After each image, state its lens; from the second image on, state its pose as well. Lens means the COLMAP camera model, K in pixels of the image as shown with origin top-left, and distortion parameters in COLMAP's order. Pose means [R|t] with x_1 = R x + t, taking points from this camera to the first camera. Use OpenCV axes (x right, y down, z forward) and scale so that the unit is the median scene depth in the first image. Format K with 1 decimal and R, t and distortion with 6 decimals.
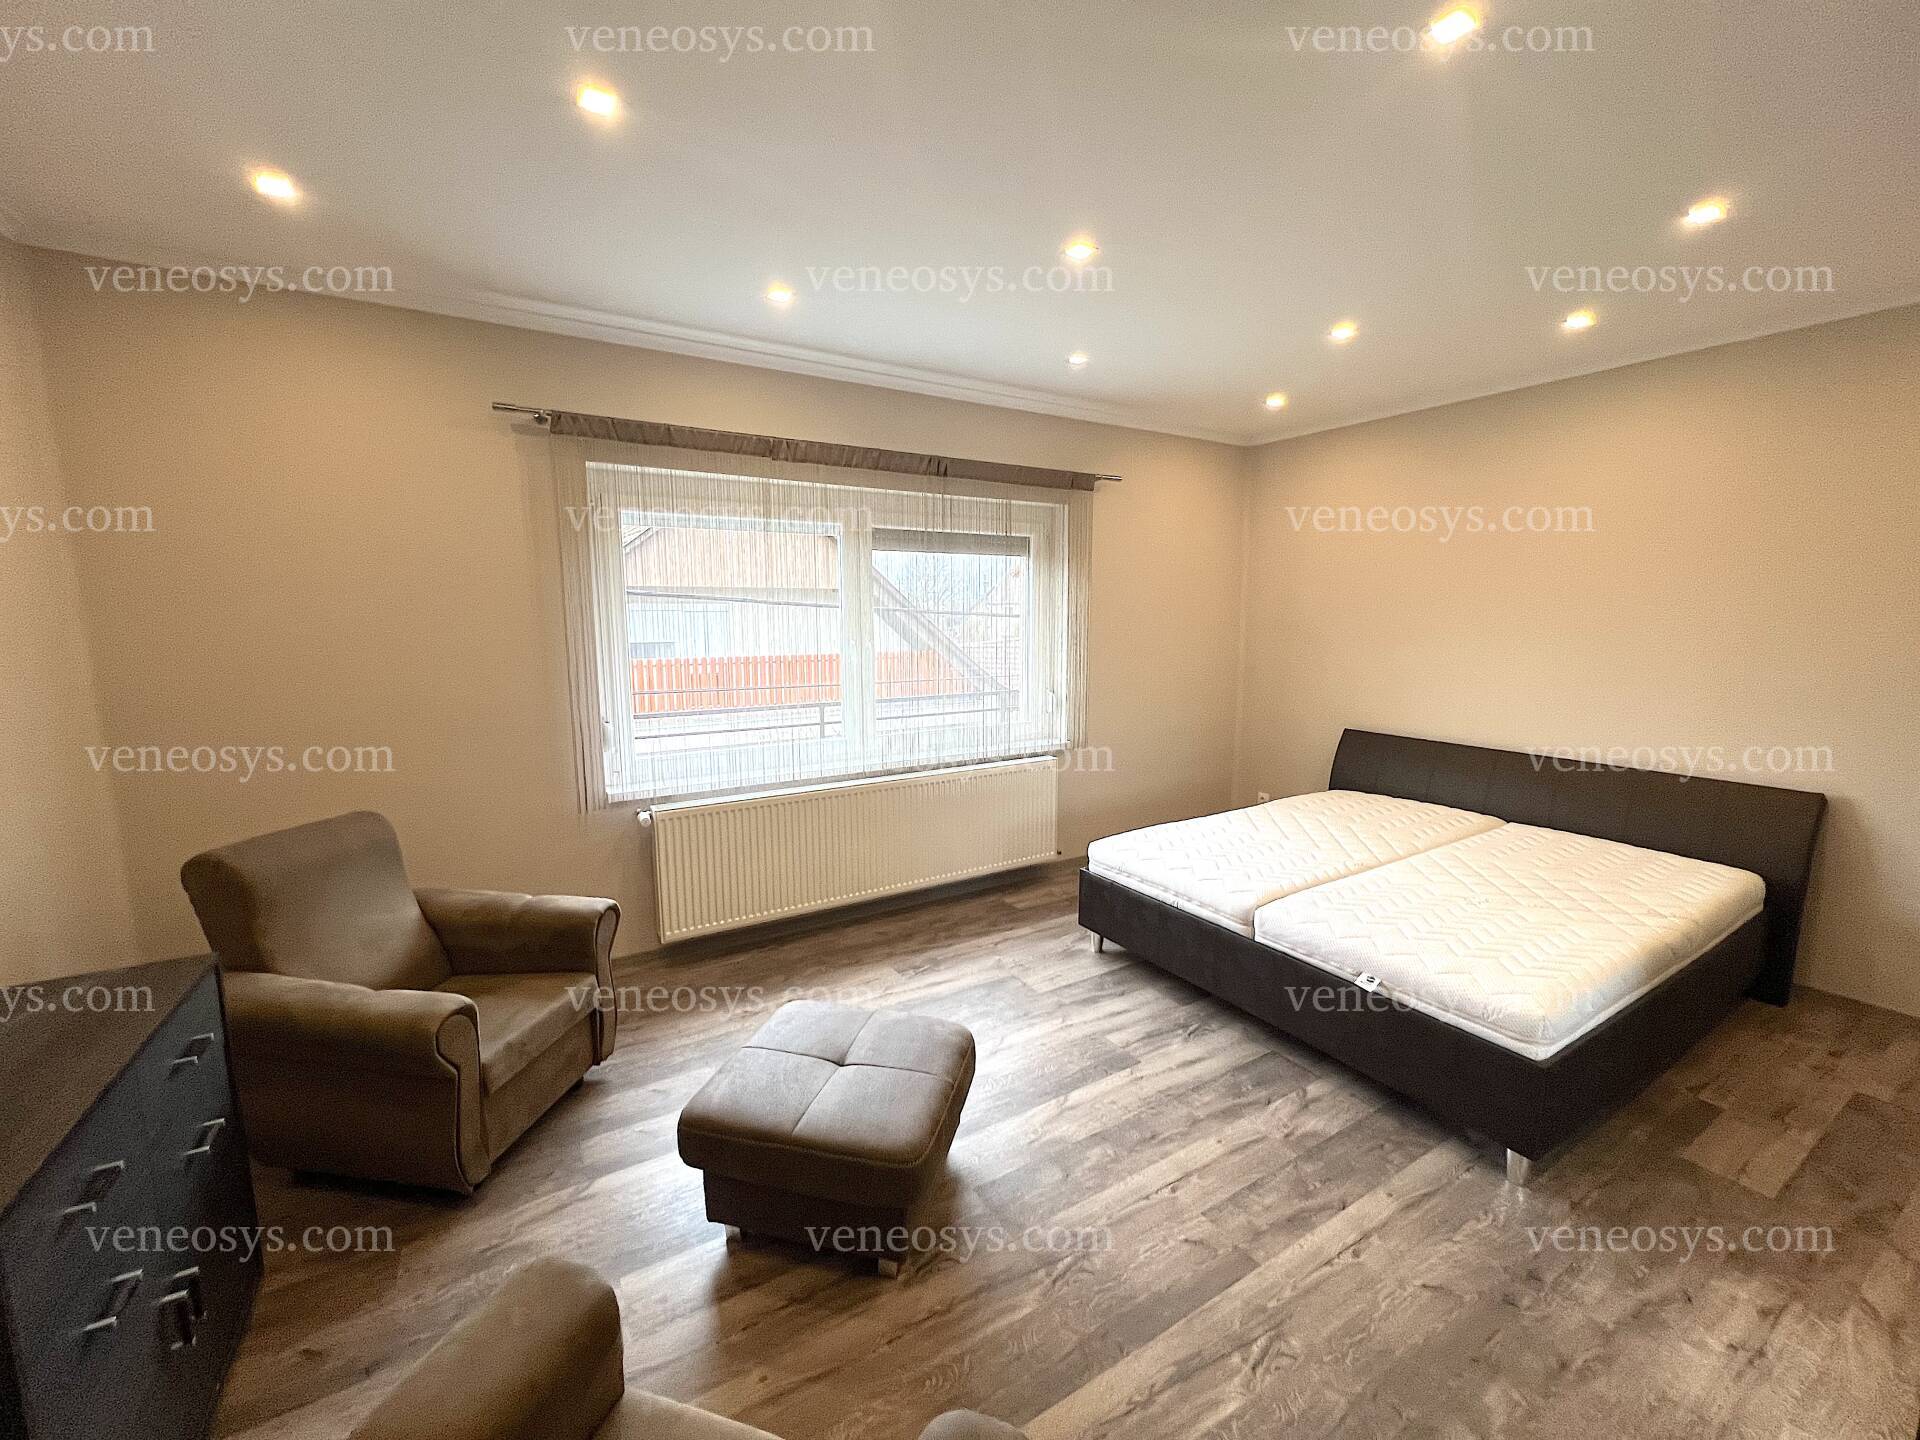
lens RADIAL K [[768.6, 0, 958.1], [0, 768.6, 717.8], [0, 0, 1]] dist [-0.000025, 0.000075]
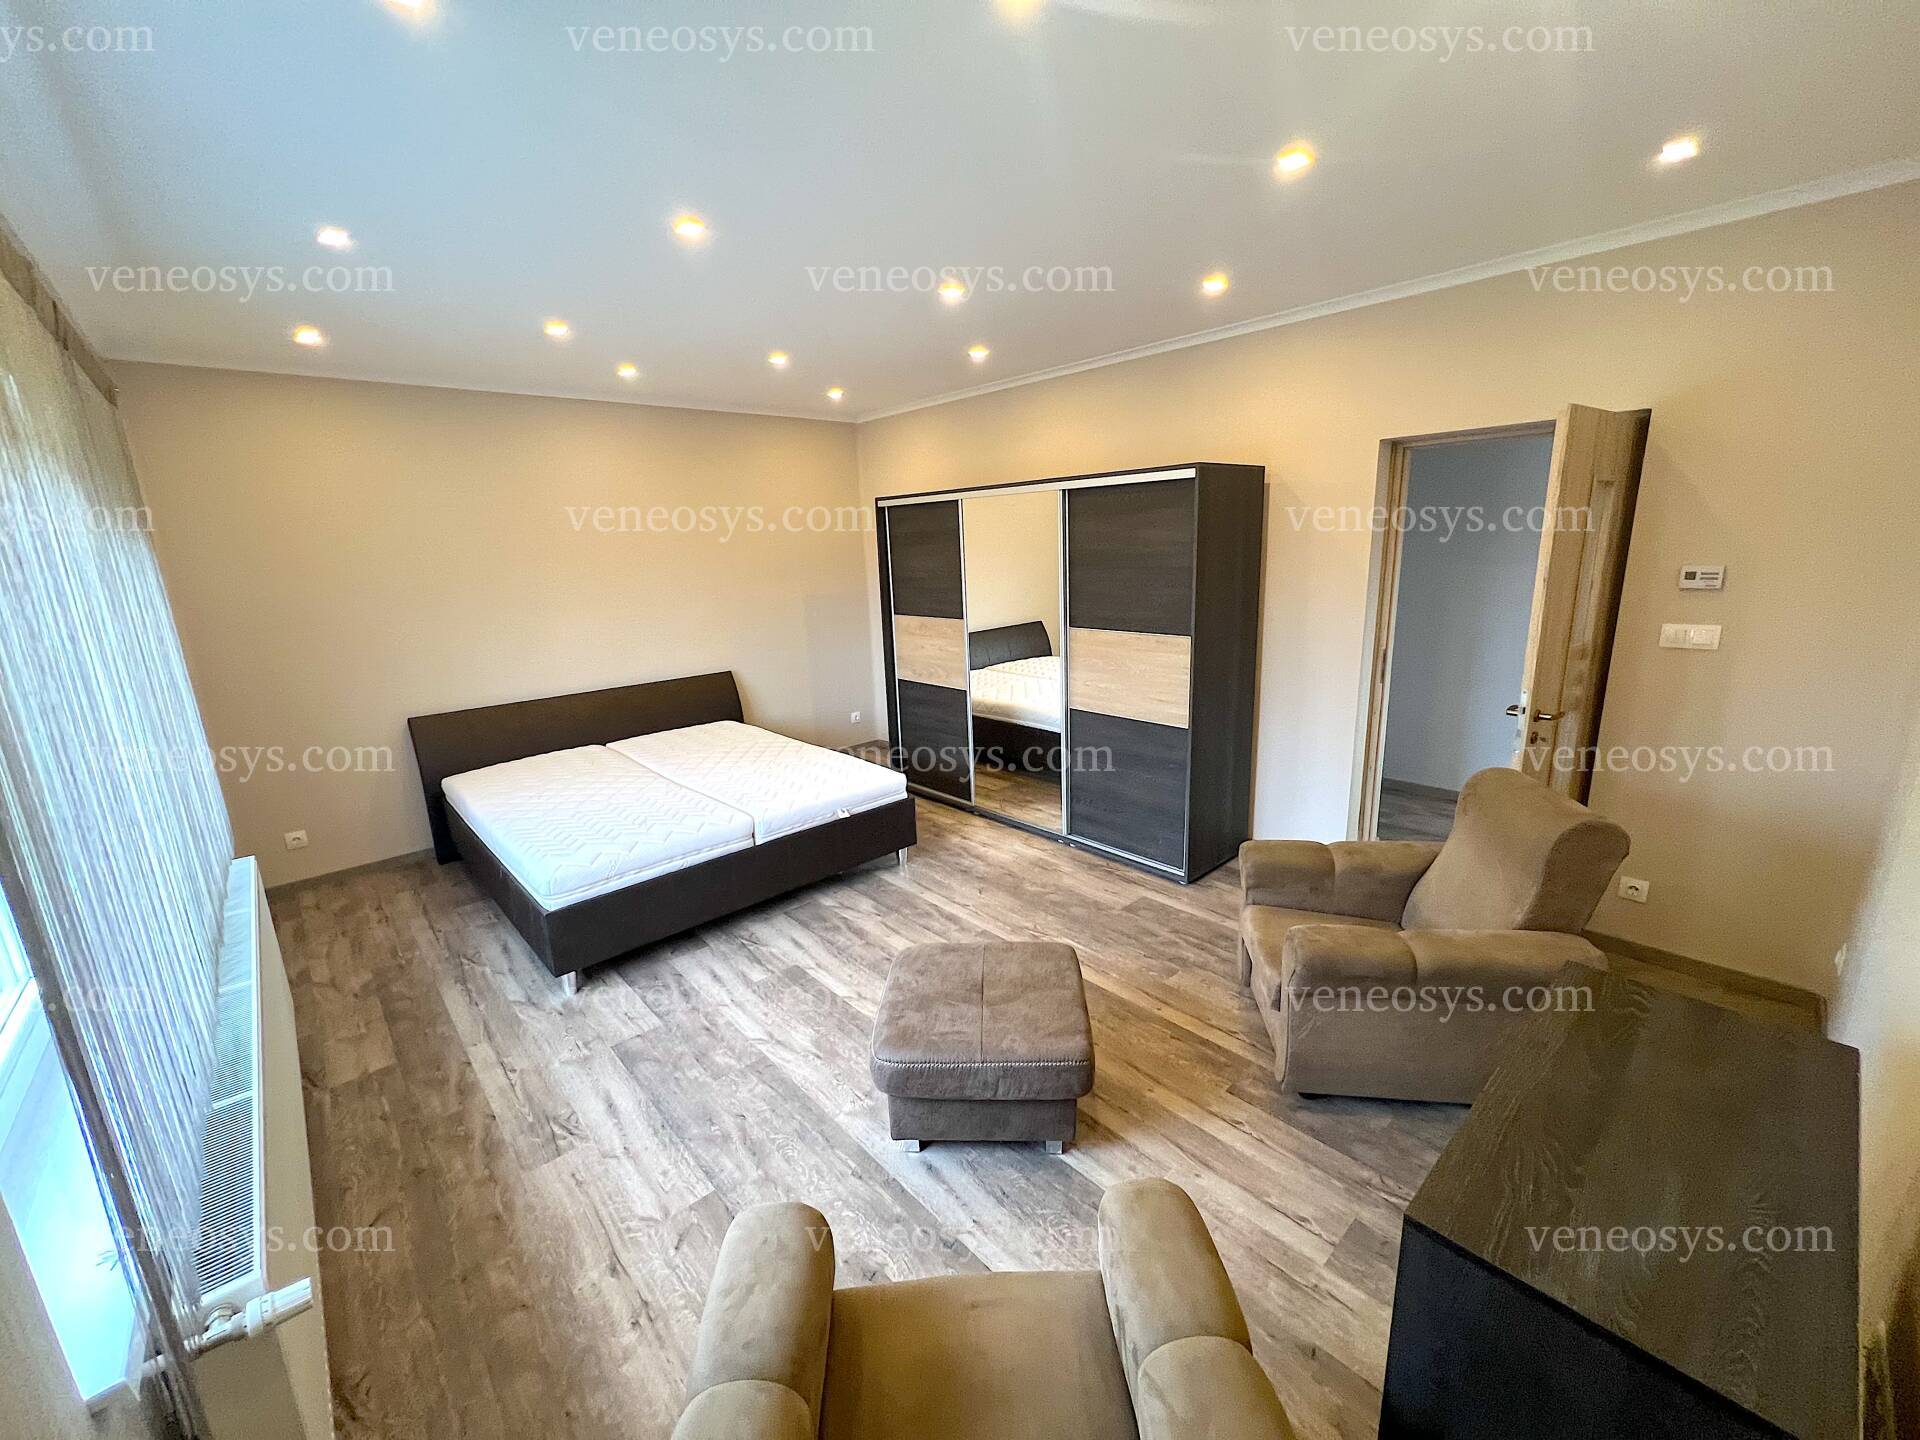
lens RADIAL K [[769.2, 0, 954.6], [0, 769.2, 719.8], [0, 0, 1]] dist [-0.000062, 0.000174]
pose [[-0.200983, -0.203610, 0.958201, -0.887715], [0.172957, 0.955418, 0.239296, -0.158181], [-0.964205, 0.213822, -0.156807, 0.883076]]
